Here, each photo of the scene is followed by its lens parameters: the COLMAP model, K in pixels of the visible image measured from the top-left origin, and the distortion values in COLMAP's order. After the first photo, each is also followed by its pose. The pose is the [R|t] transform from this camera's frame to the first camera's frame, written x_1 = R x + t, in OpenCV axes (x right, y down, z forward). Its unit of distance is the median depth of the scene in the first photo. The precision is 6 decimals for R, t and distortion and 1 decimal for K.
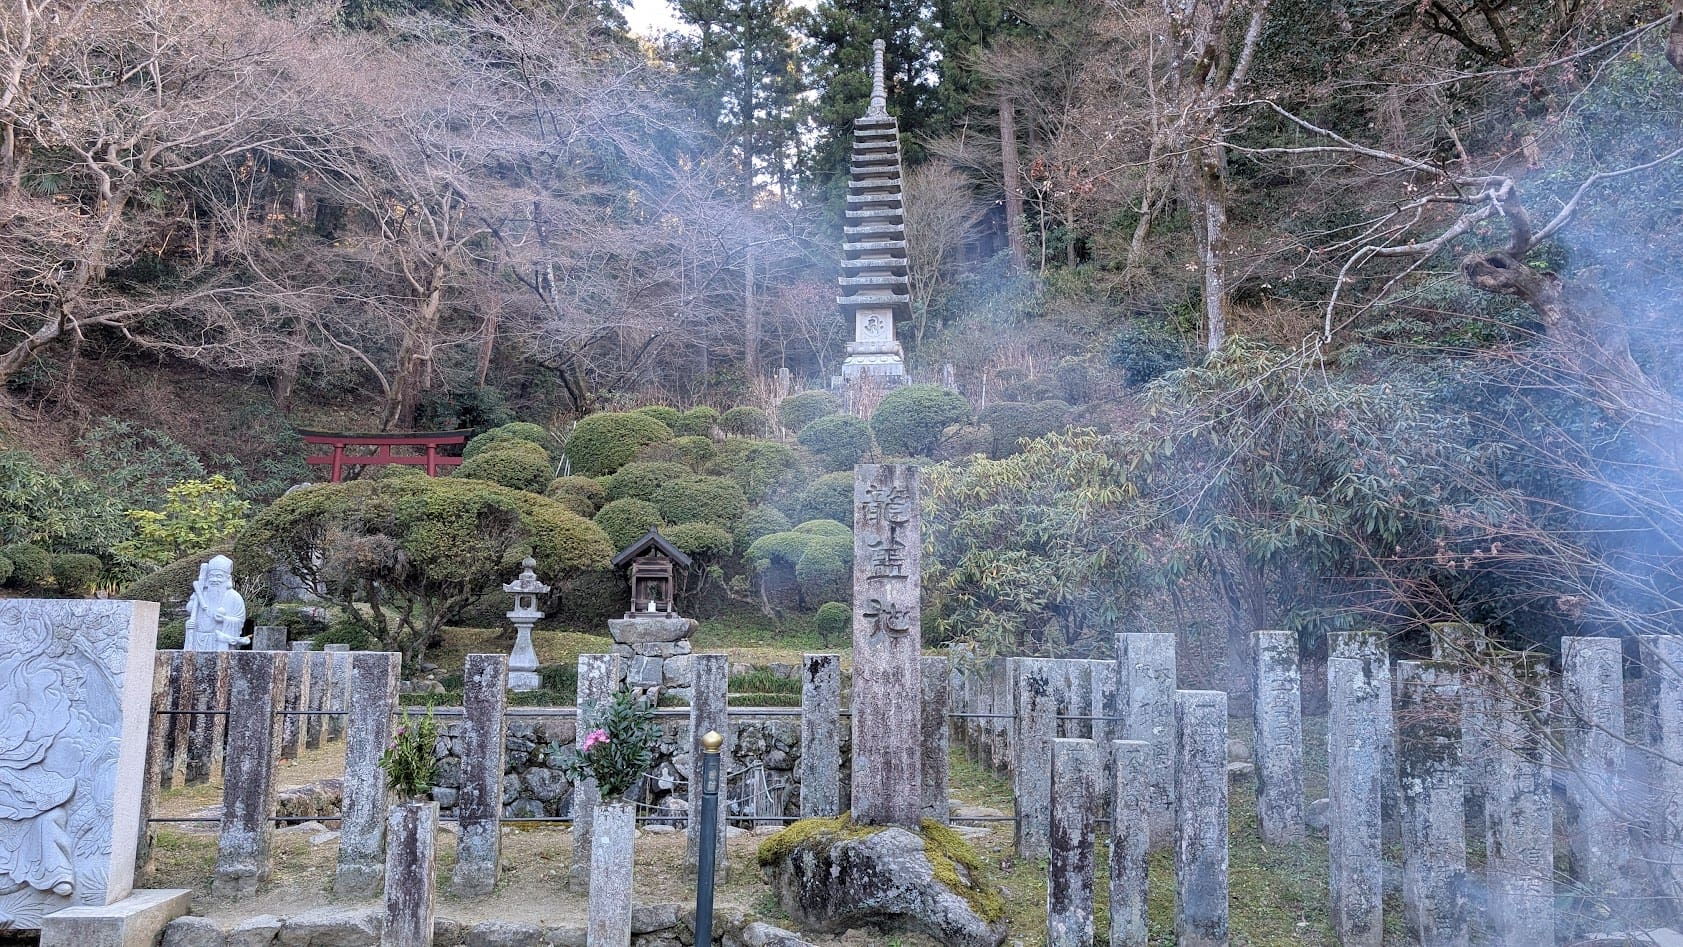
lens RADIAL K [[1277.5, 0, 841.5], [0, 1277.5, 473.5], [0, 0, 1]] dist [0.010789, 0.004763]
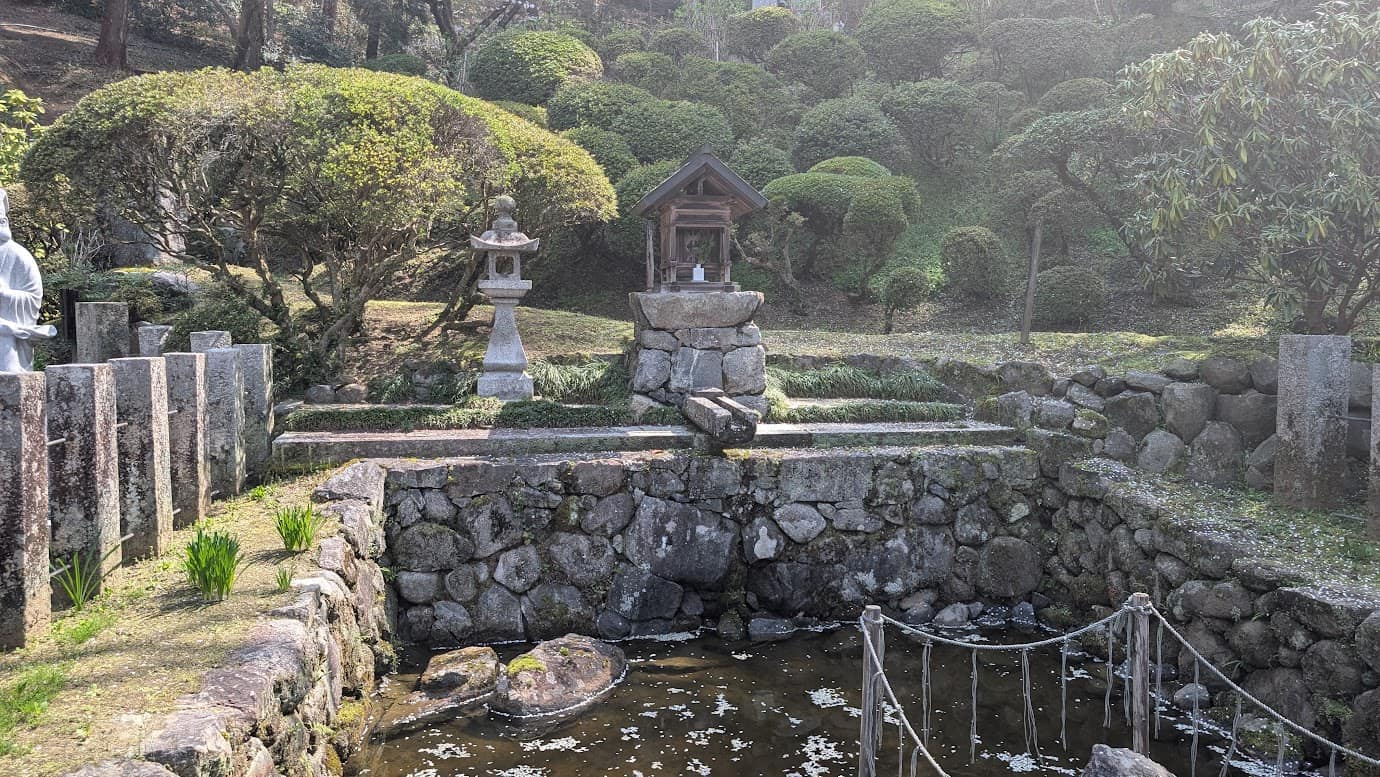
lens RADIAL K [[992.6, 0, 690.0], [0, 992.6, 388.5], [0, 0, 1]] dist [0.004971, 0.001331]
pose [[0.994794, -0.006740, 0.101684, -0.223019], [-0.015787, 0.975572, 0.219114, 0.054684], [-0.100677, -0.219579, 0.970386, 0.535393]]
